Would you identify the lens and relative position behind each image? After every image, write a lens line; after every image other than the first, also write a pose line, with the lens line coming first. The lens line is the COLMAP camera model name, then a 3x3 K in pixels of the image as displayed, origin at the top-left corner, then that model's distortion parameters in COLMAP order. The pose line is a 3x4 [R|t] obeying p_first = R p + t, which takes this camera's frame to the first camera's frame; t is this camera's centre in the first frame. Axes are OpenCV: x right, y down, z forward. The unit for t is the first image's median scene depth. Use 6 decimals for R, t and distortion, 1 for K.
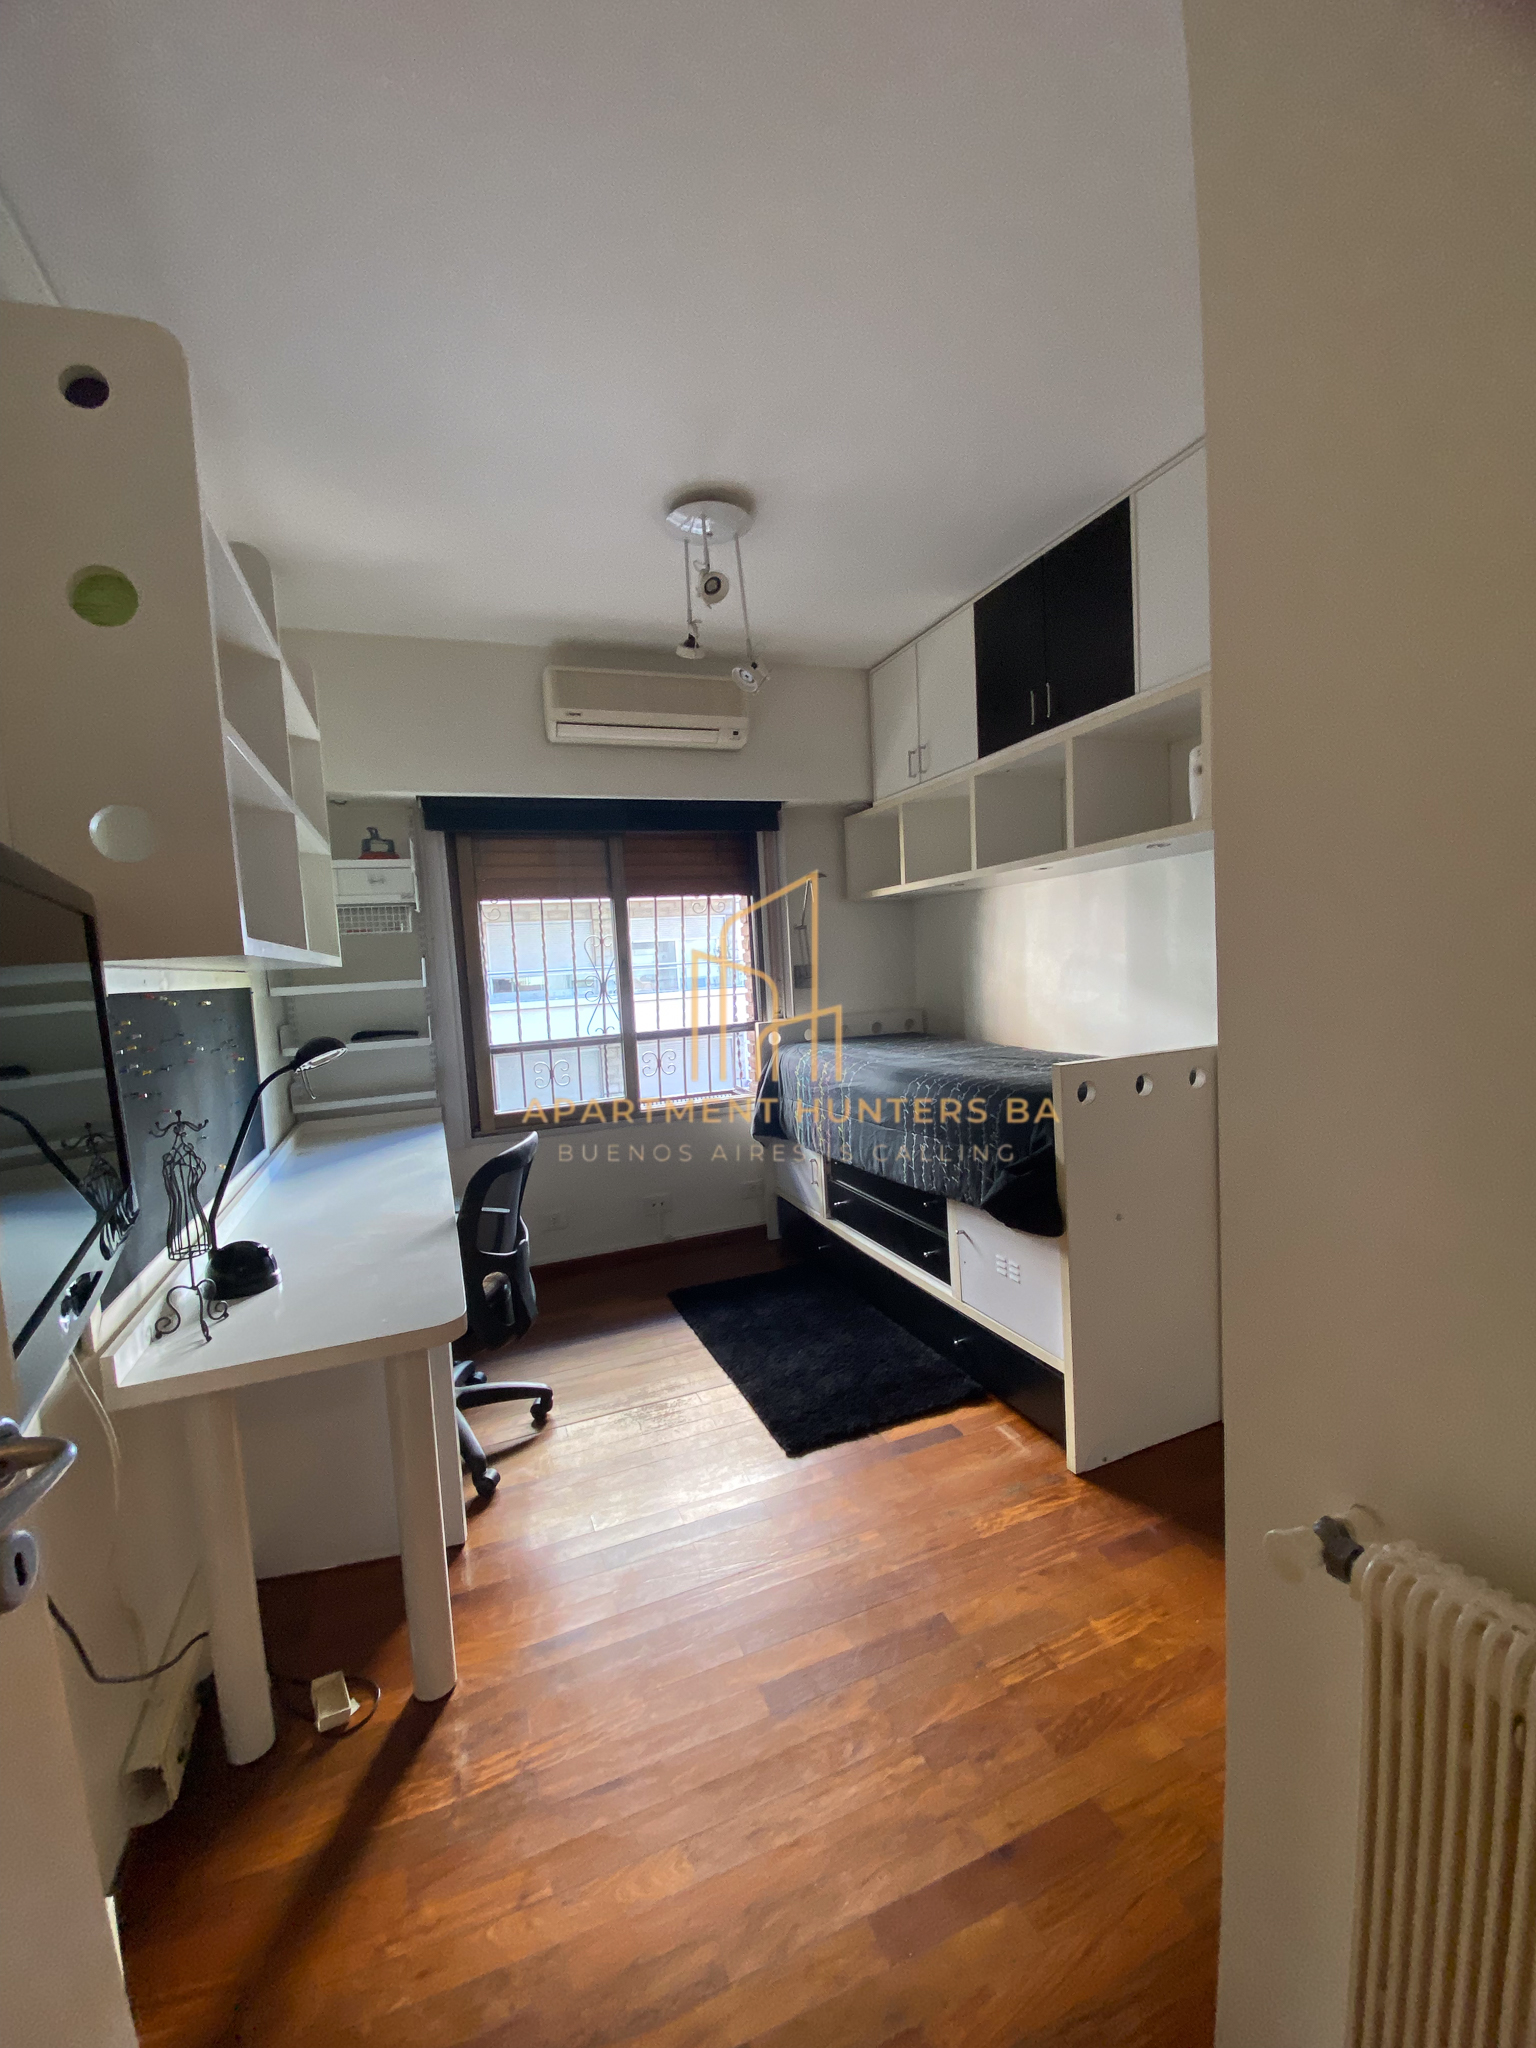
lens RADIAL K [[831.2, 0, 770.4], [0, 831.2, 1019.9], [0, 0, 1]] dist [0.043363, -0.042078]
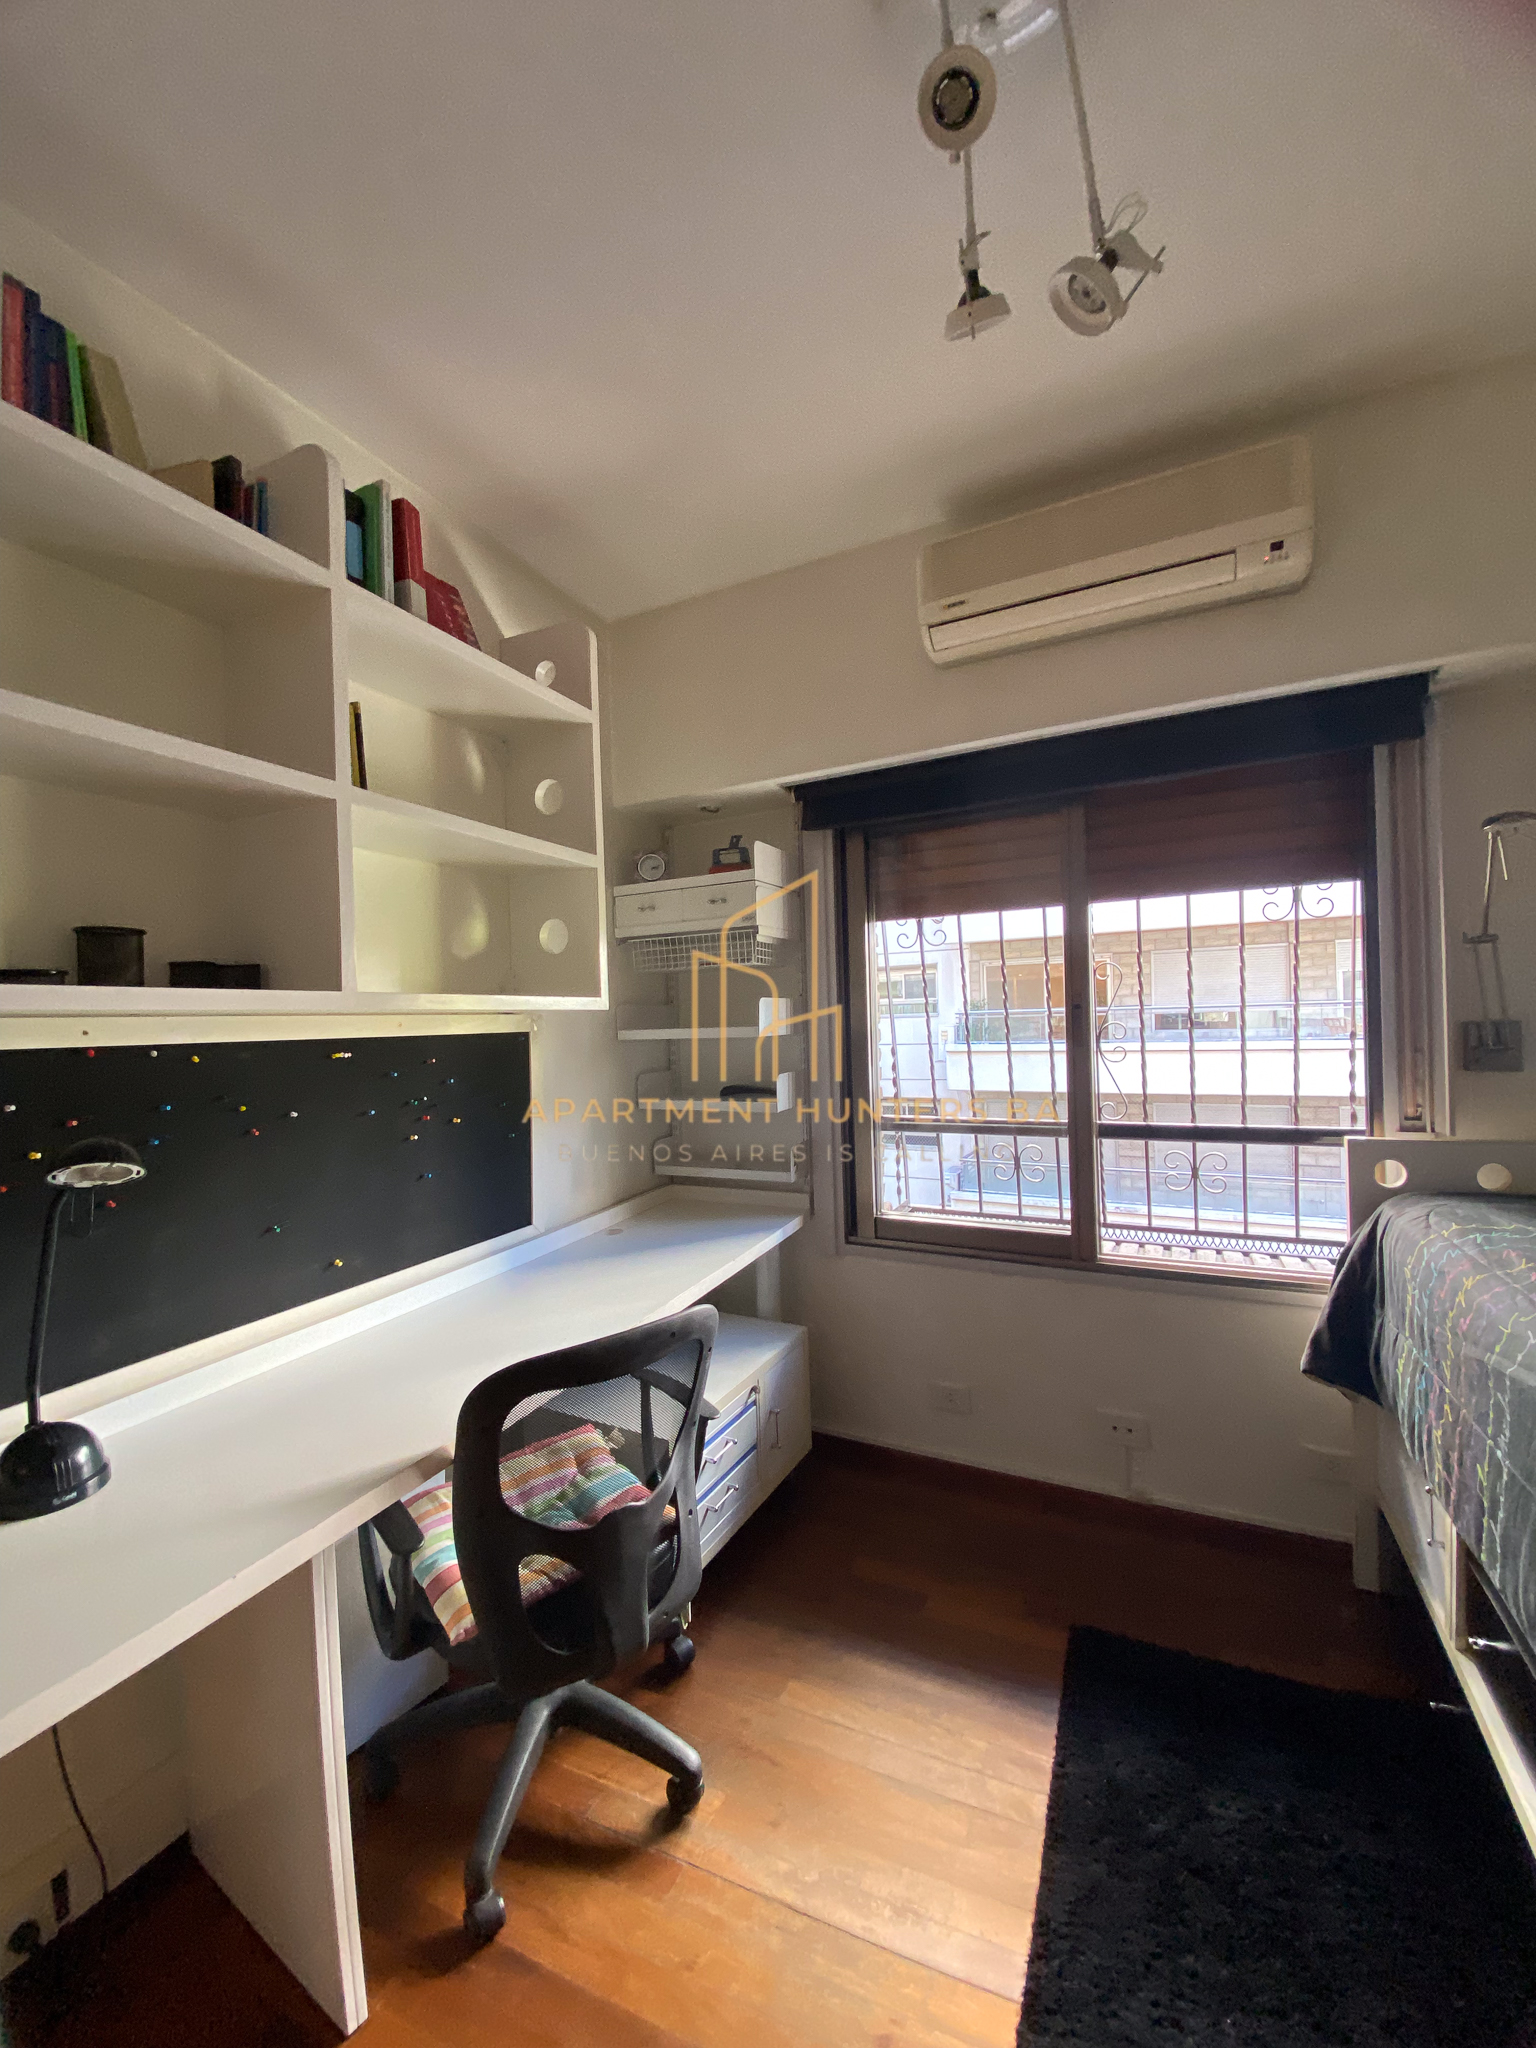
lens RADIAL K [[824.8, 0, 786.8], [0, 824.8, 1024.6], [0, 0, 1]] dist [0.072308, -0.040688]
pose [[0.695124, 0.042279, -0.717645, 0.161856], [-0.063657, 0.997968, -0.002865, -0.059909], [0.716066, 0.047675, 0.696403, 0.603763]]
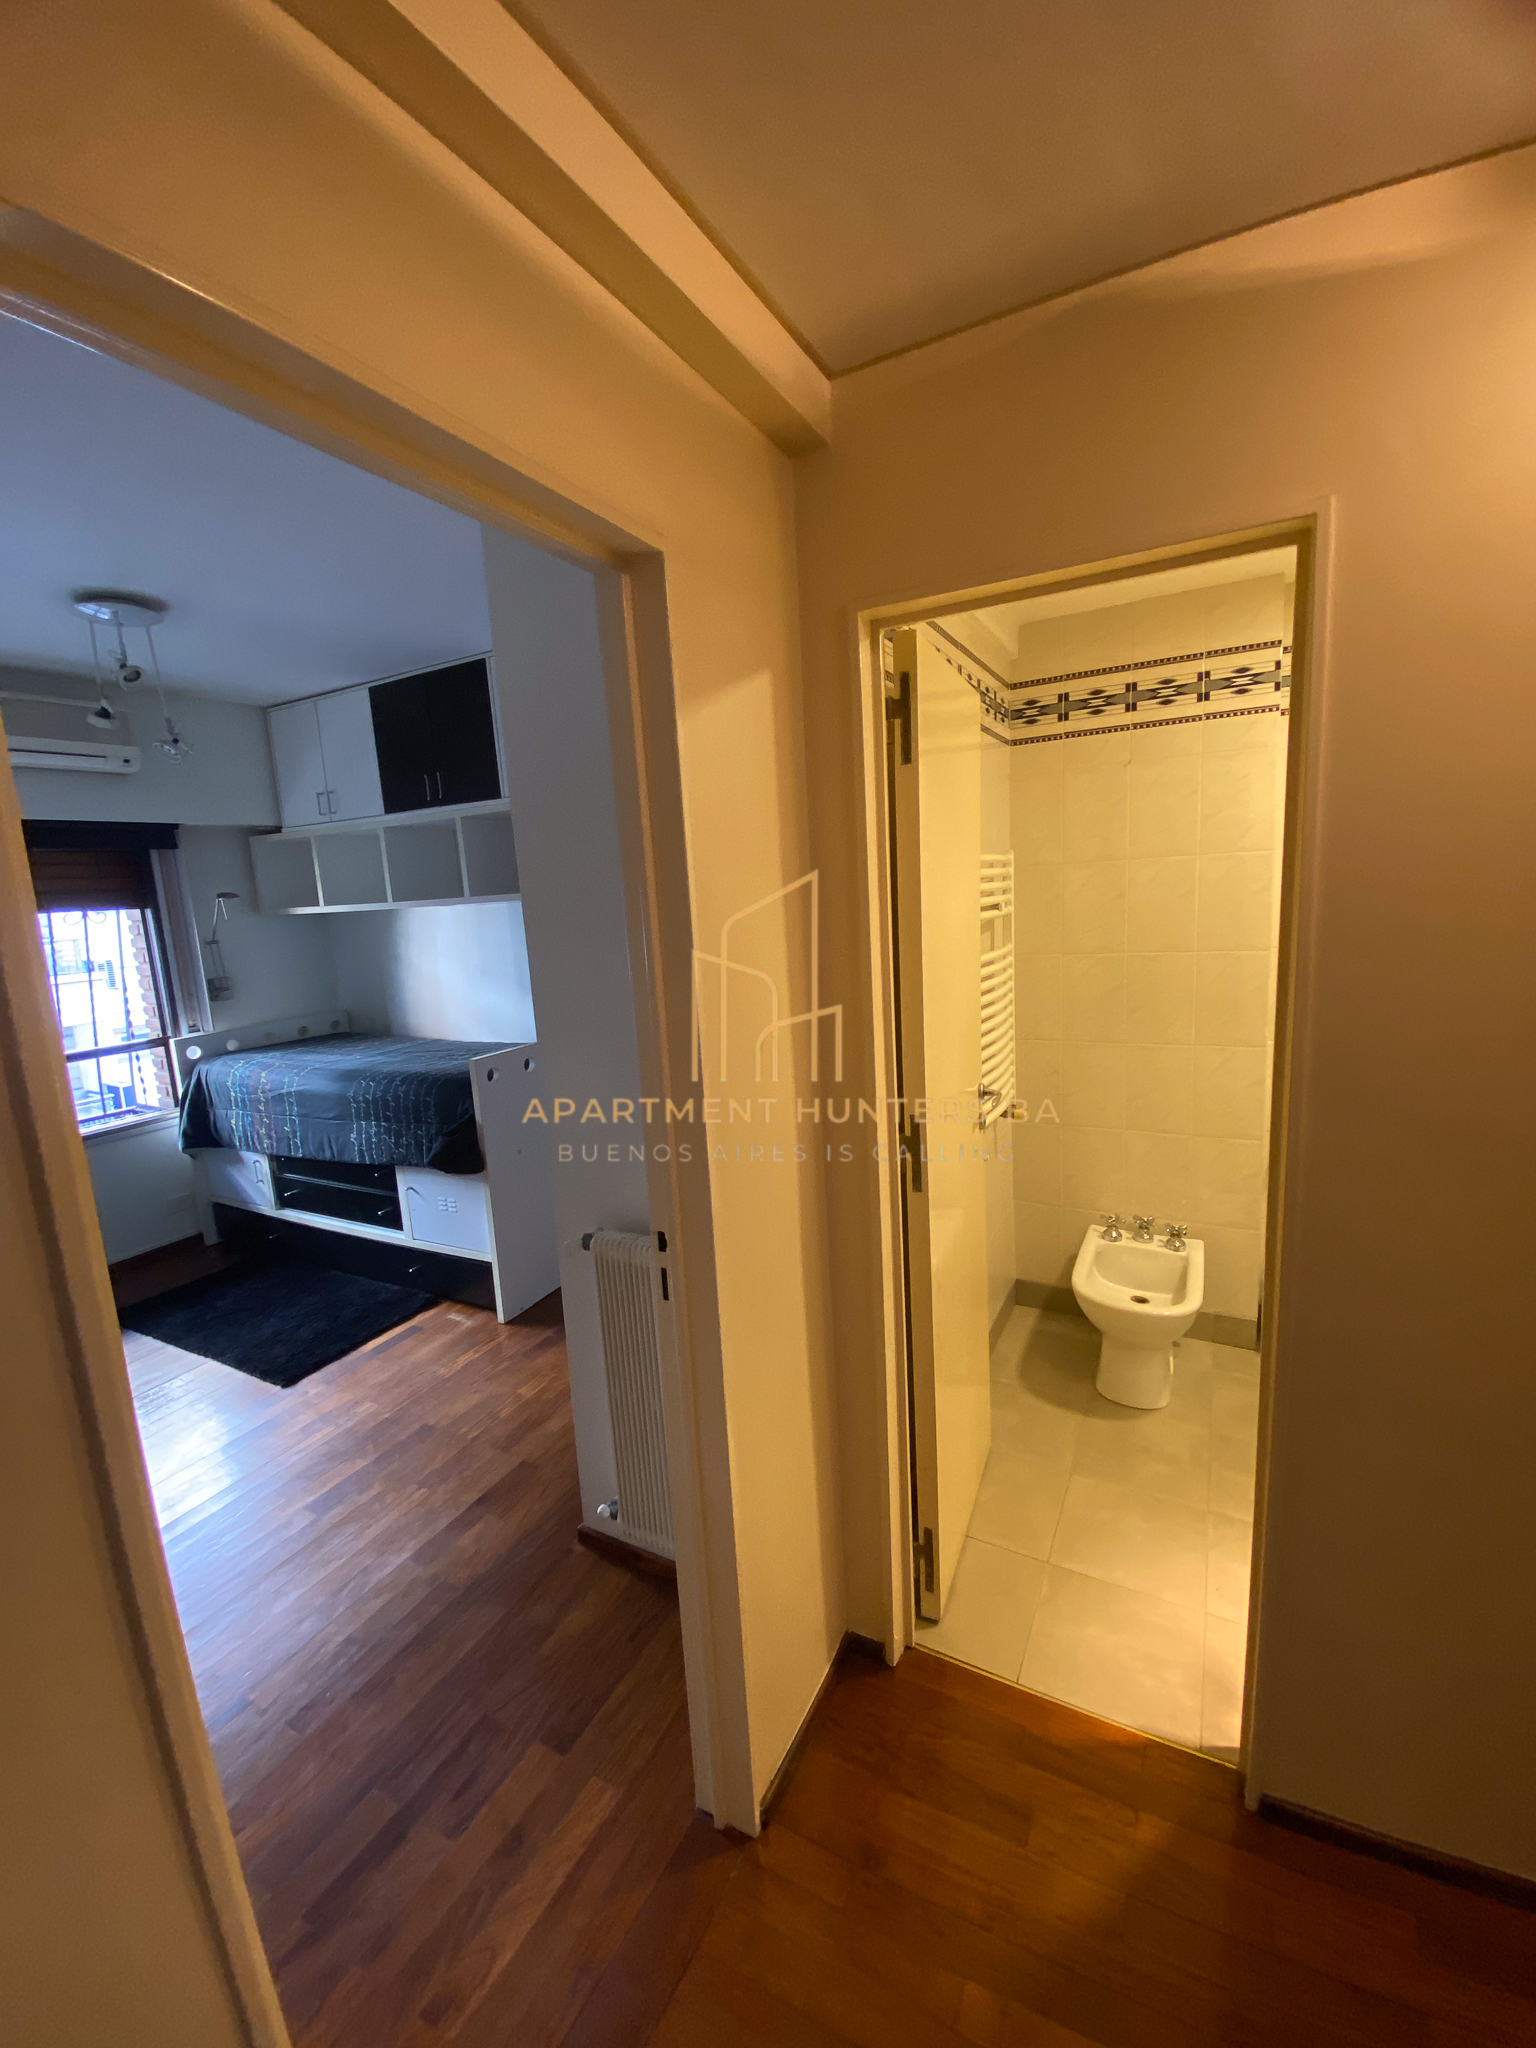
lens RADIAL K [[831.2, 0, 770.4], [0, 831.2, 1019.9], [0, 0, 1]] dist [0.043363, -0.042078]
pose [[0.775363, -0.087534, 0.625419, -0.133270], [0.060037, 0.996079, 0.064981, -0.064737], [-0.628655, -0.012836, 0.777578, -0.388092]]
